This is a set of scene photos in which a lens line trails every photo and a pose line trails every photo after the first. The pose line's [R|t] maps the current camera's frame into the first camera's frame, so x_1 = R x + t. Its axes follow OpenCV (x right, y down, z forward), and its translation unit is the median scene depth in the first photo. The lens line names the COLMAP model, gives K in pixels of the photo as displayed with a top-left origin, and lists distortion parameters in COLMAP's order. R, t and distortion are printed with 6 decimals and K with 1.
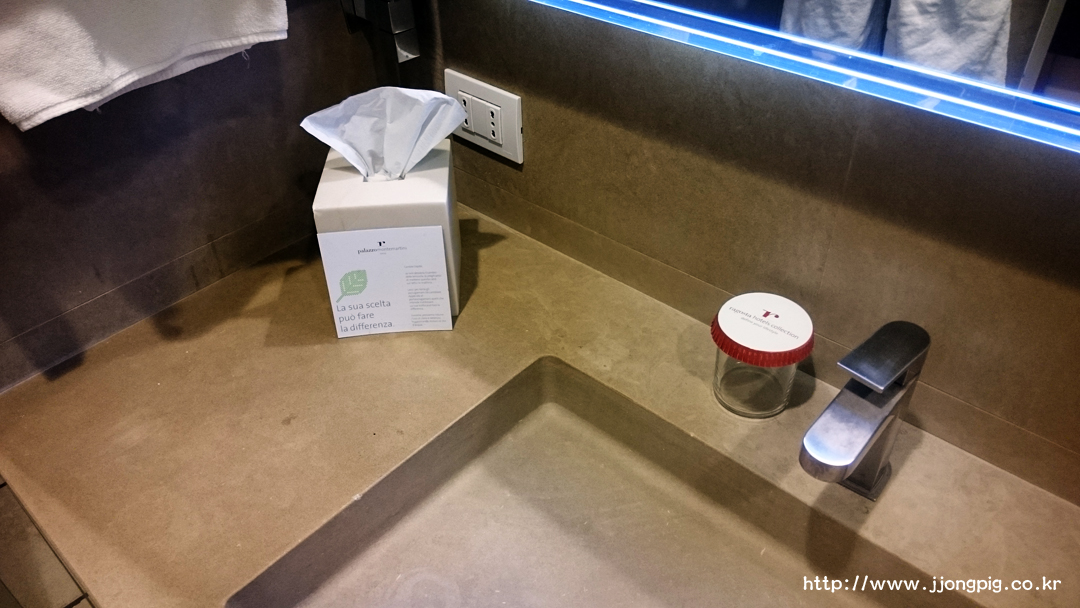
lens RADIAL K [[801.2, 0, 539.0], [0, 801.2, 305.4], [0, 0, 1]] dist [0.005166, -0.005612]
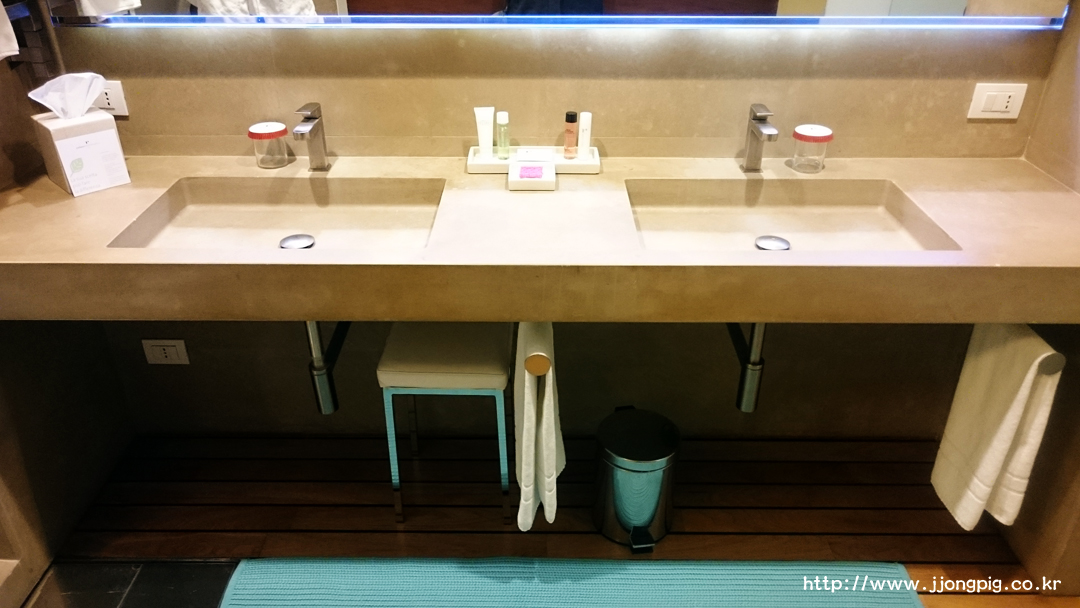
lens RADIAL K [[801.2, 0, 542.7], [0, 801.2, 301.9], [0, 0, 1]] dist [0.005166, -0.005612]
pose [[0.743556, -0.303507, 0.595826, -0.668068], [0.403615, 0.914138, -0.038035, 0.853608], [-0.533123, 0.268766, 0.802213, -1.222763]]
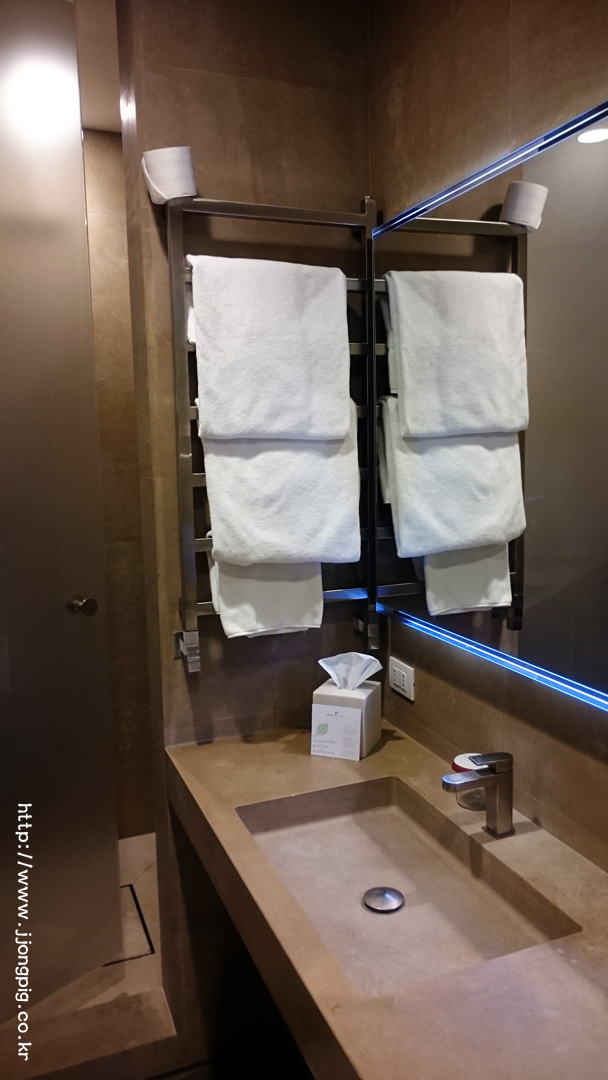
lens RADIAL K [[801.2, 0, 304.7], [0, 801.2, 544.6], [0, 0, 1]] dist [0.005166, -0.005612]
pose [[0.899176, 0.070214, -0.431917, 0.670063], [-0.280057, 0.850755, -0.444729, 0.548515], [0.336229, 0.520851, 0.784643, -1.089242]]
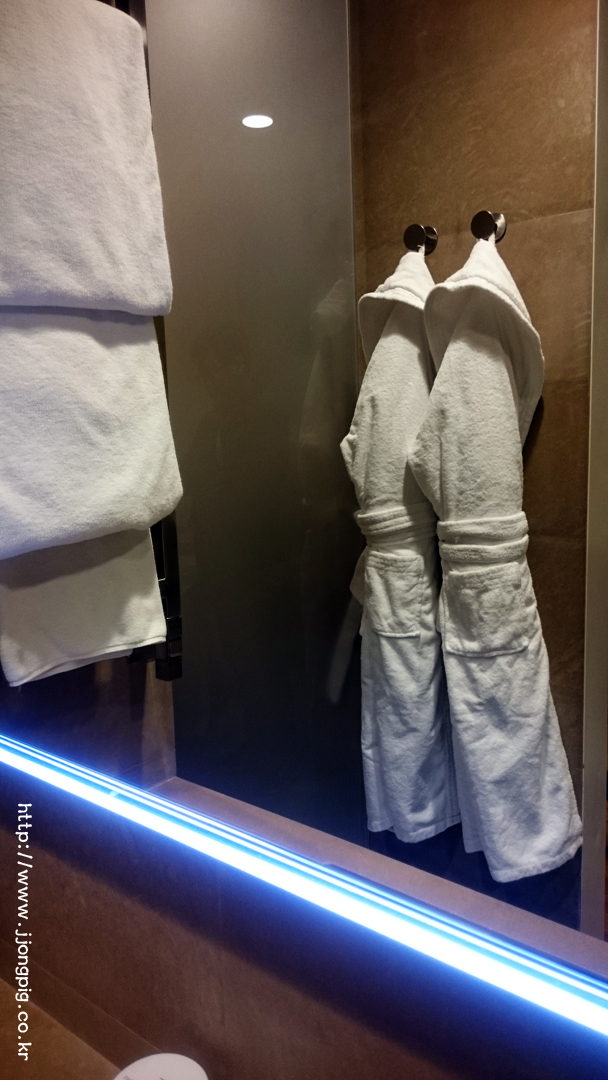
lens RADIAL K [[801.2, 0, 302.0], [0, 801.2, 537.1], [0, 0, 1]] dist [0.005166, -0.005612]
pose [[0.998720, -0.010471, 0.049476, 0.340695], [0.034219, 0.860276, -0.508680, -0.044710], [-0.037237, 0.509722, 0.859533, -0.059921]]
